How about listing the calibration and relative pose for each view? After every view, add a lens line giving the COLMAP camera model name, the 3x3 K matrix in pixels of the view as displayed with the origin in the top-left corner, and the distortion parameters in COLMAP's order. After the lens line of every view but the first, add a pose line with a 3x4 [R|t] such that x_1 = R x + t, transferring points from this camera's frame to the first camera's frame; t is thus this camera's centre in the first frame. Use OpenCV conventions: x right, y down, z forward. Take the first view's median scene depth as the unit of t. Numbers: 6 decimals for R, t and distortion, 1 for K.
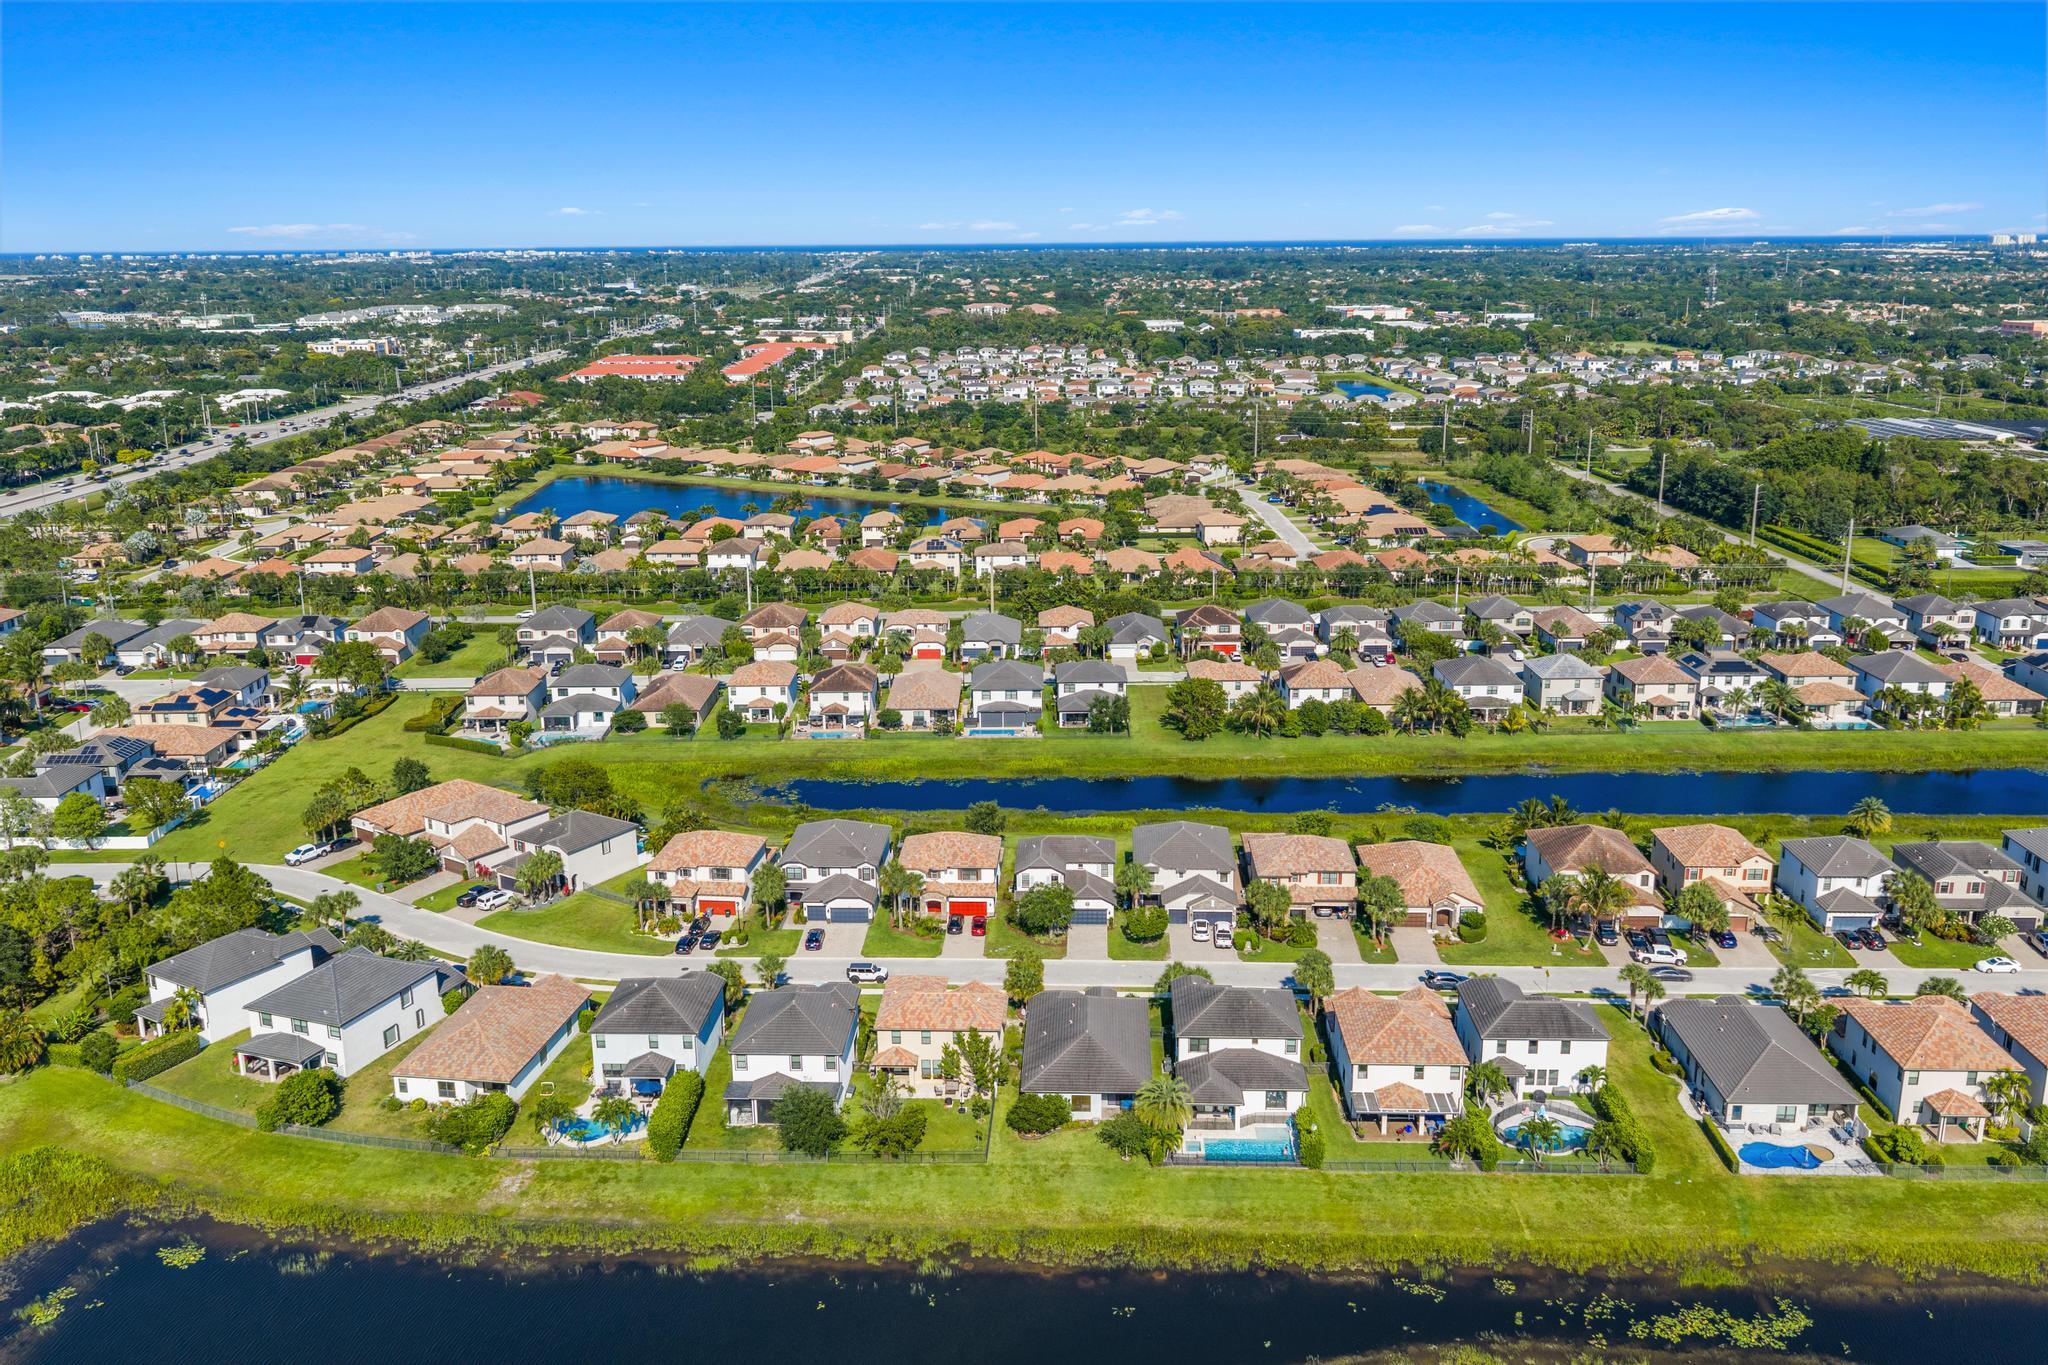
lens RADIAL K [[1702.7, 0, 1022.8], [0, 1702.7, 647.5], [0, 0, 1]] dist [0.038095, -0.059158]
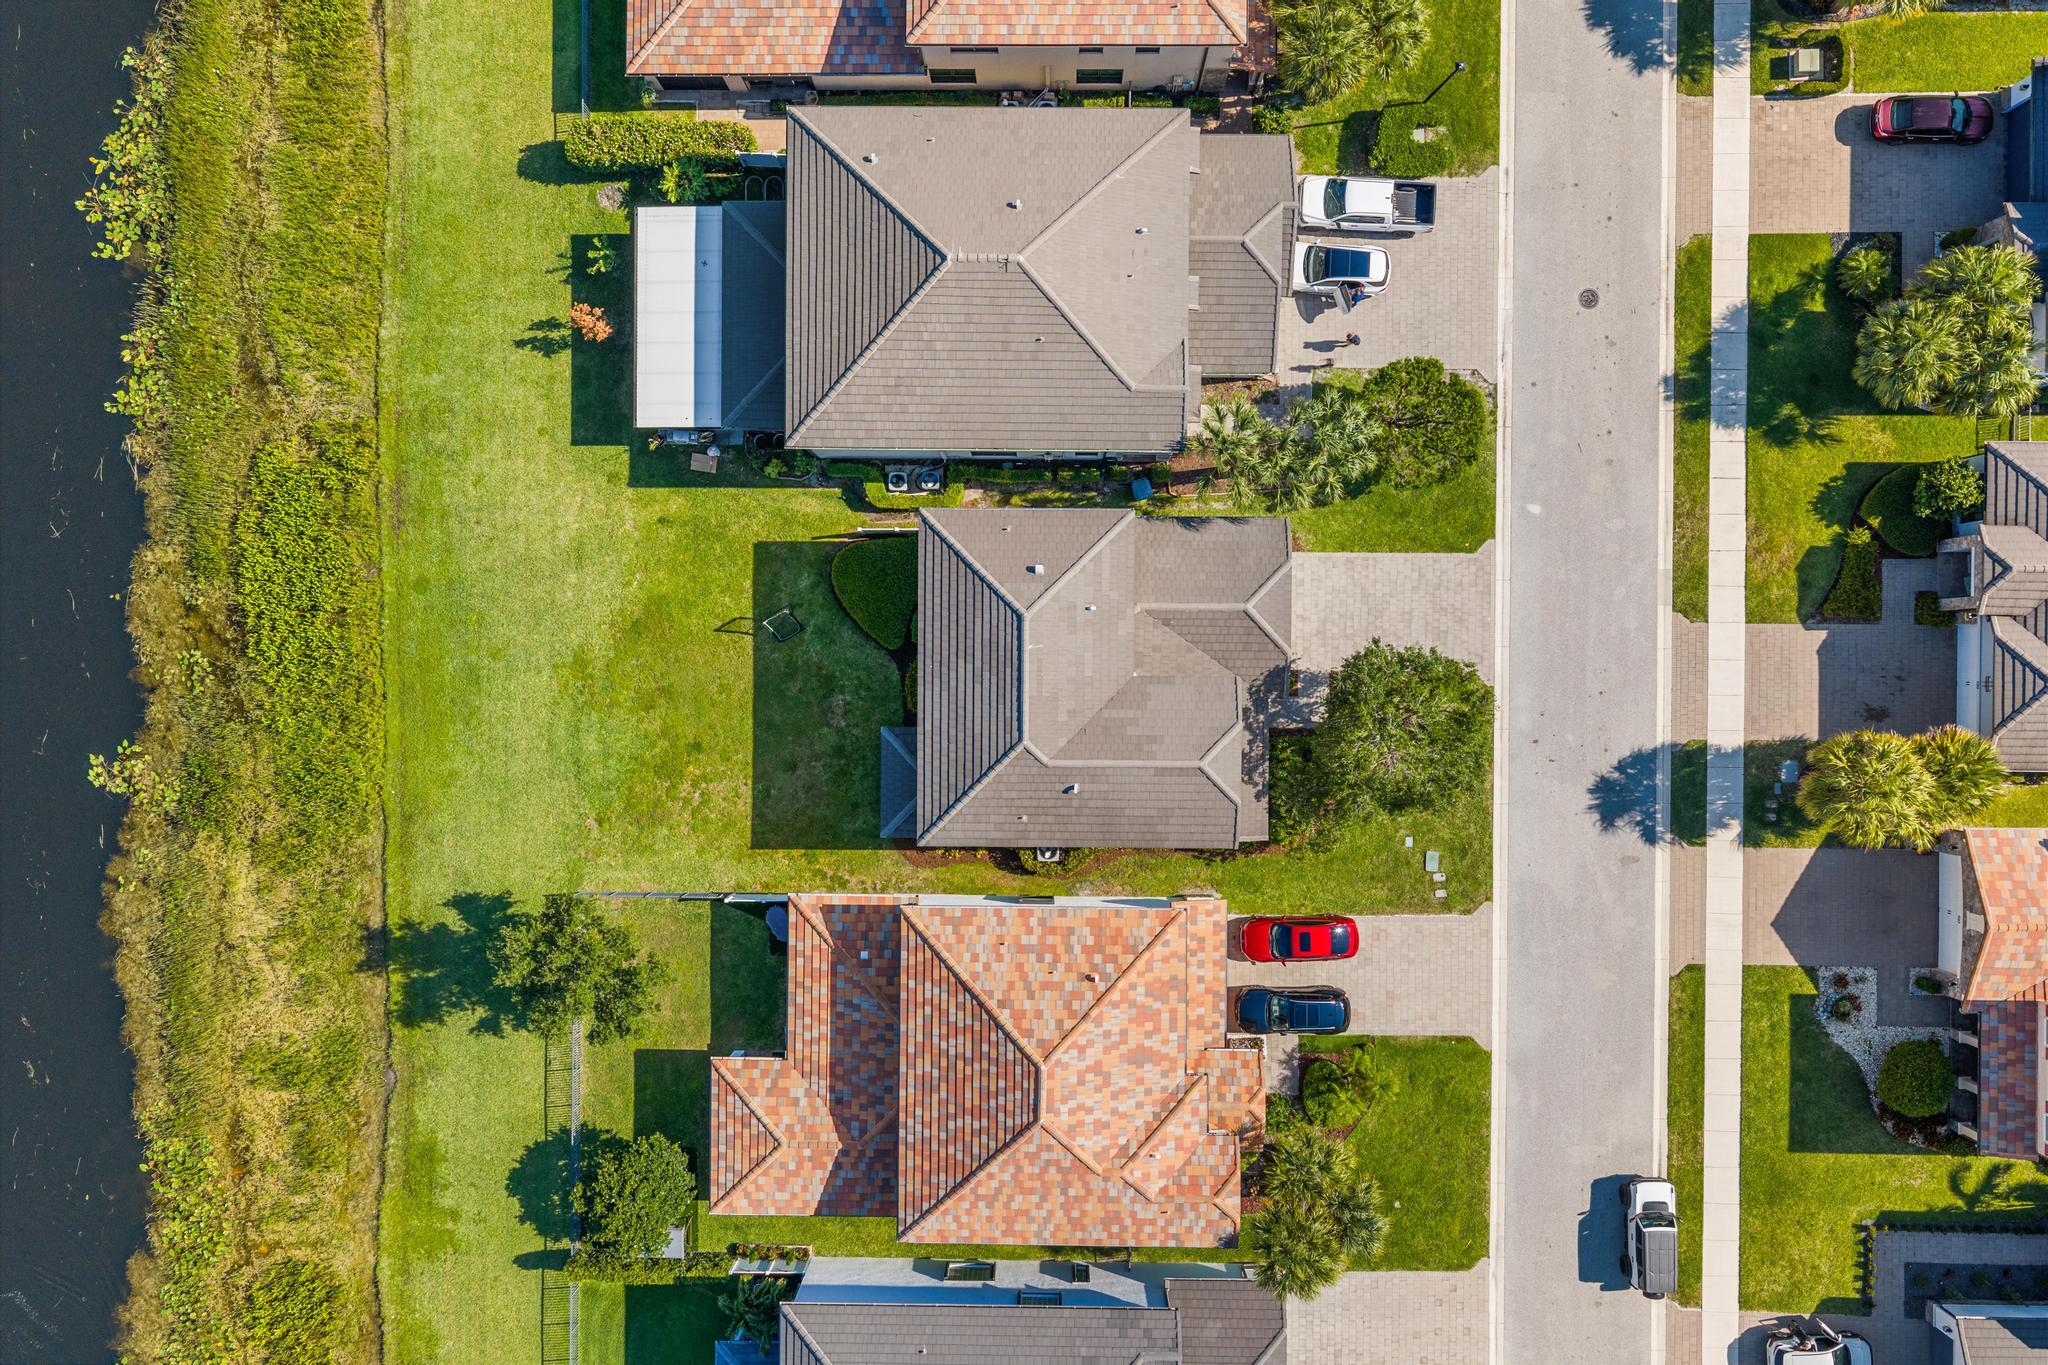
lens RADIAL K [[1692.4, 0, 1025.3], [0, 1692.4, 682.1], [0, 0, 1]] dist [0.037229, -0.071652]
pose [[-0.036134, -0.999343, 0.002910, 0.021781], [0.249046, -0.006185, 0.968472, -0.146230], [-0.967817, 0.035720, 0.249106, 0.842522]]
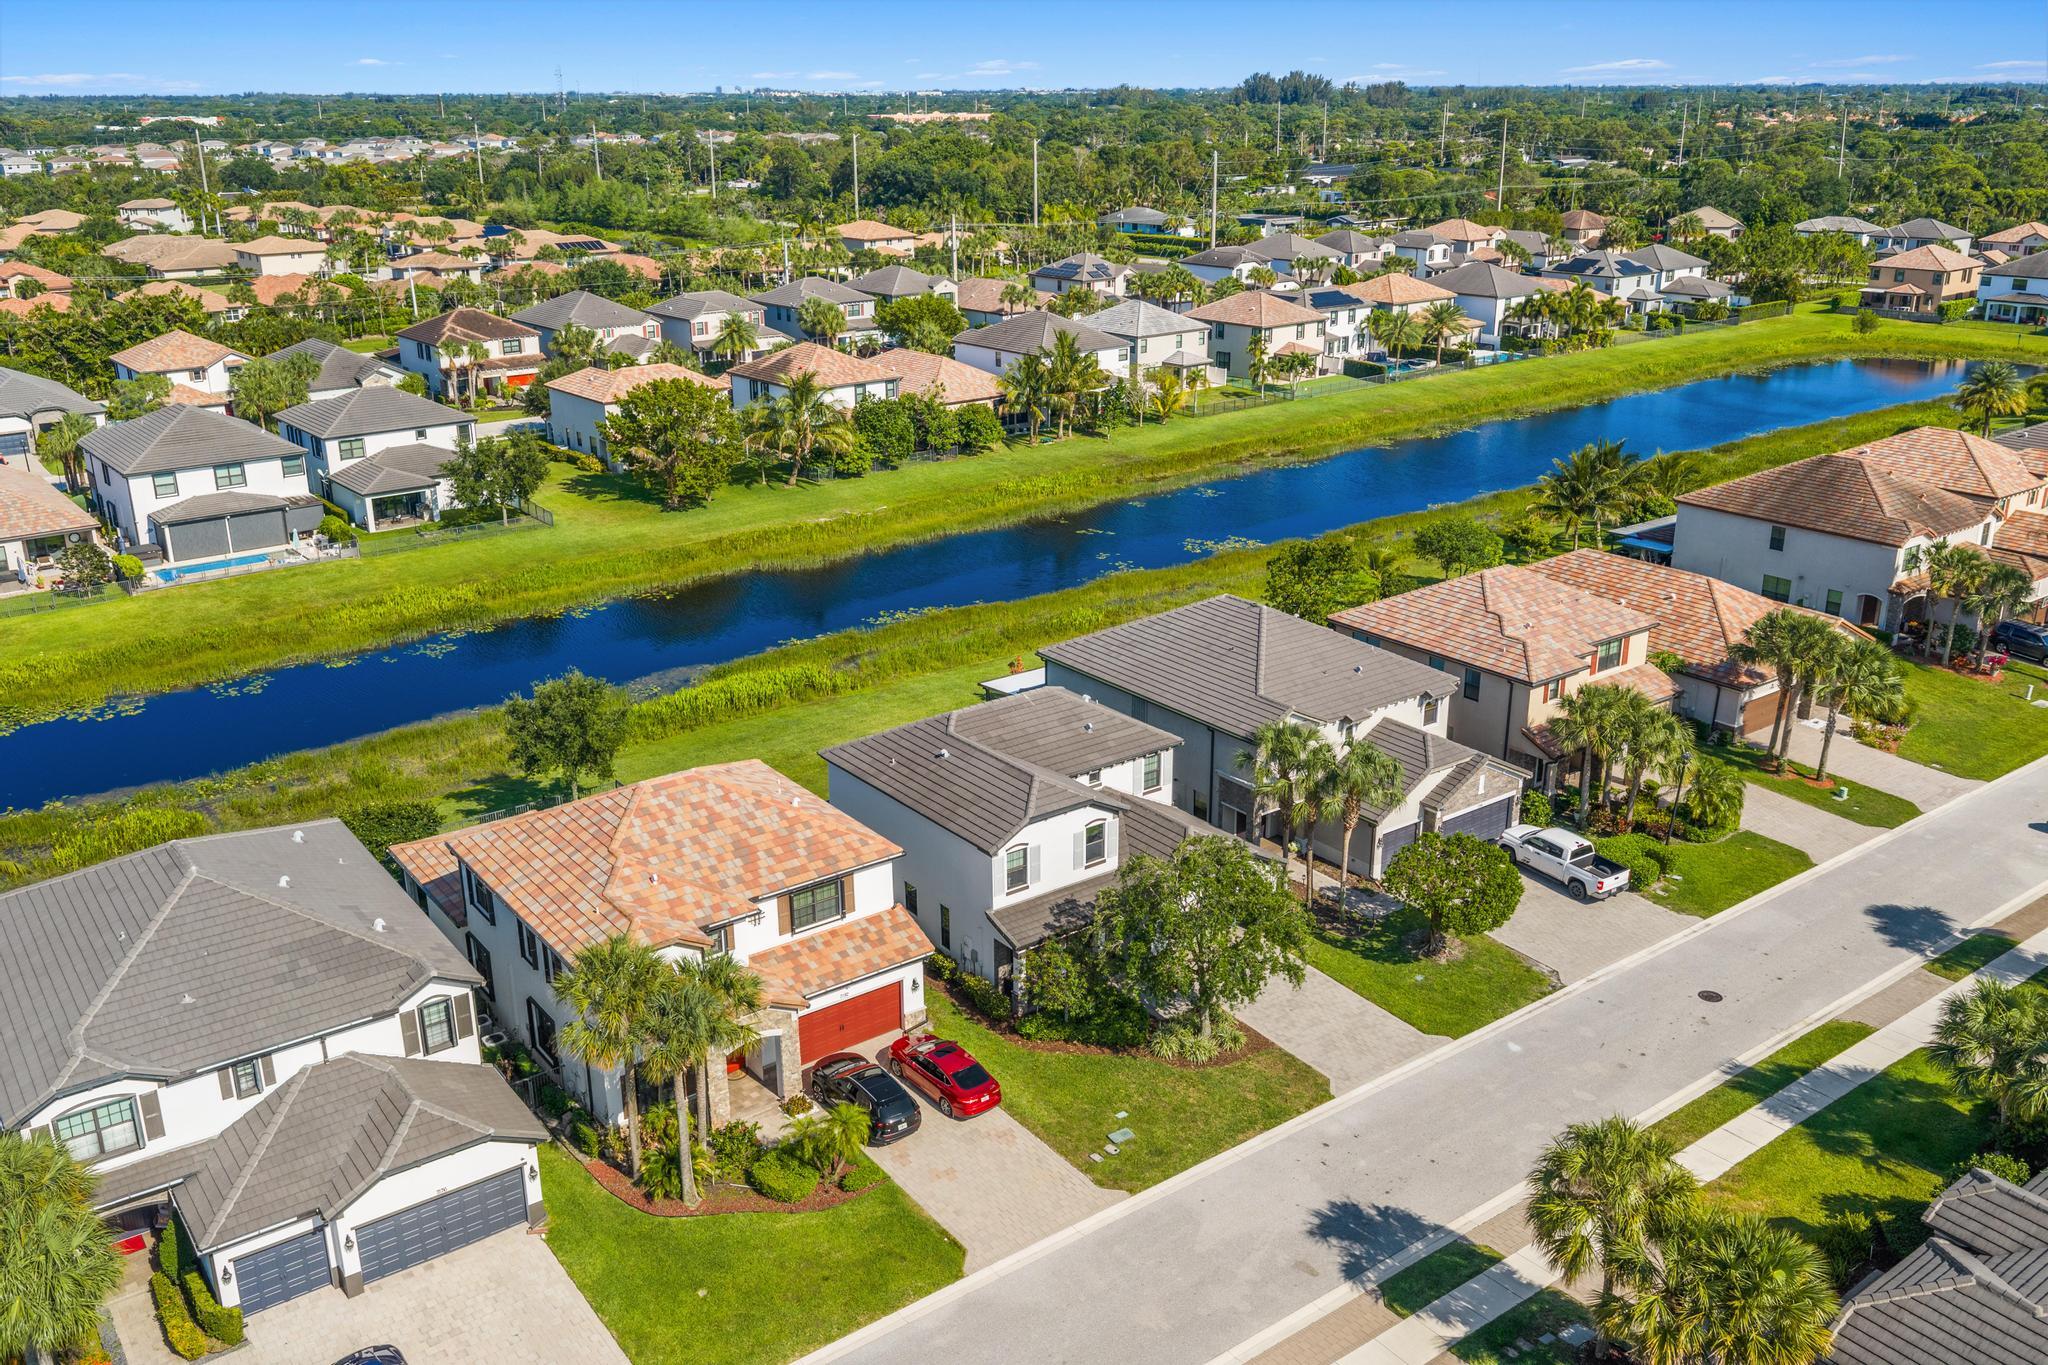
lens RADIAL K [[1702.7, 0, 1022.8], [0, 1702.7, 647.5], [0, 0, 1]] dist [0.038095, -0.059158]
pose [[0.775098, -0.192879, 0.601682, -0.144534], [0.147719, 0.981195, 0.124243, 0.056498], [-0.614331, -0.007421, 0.789014, 0.678025]]
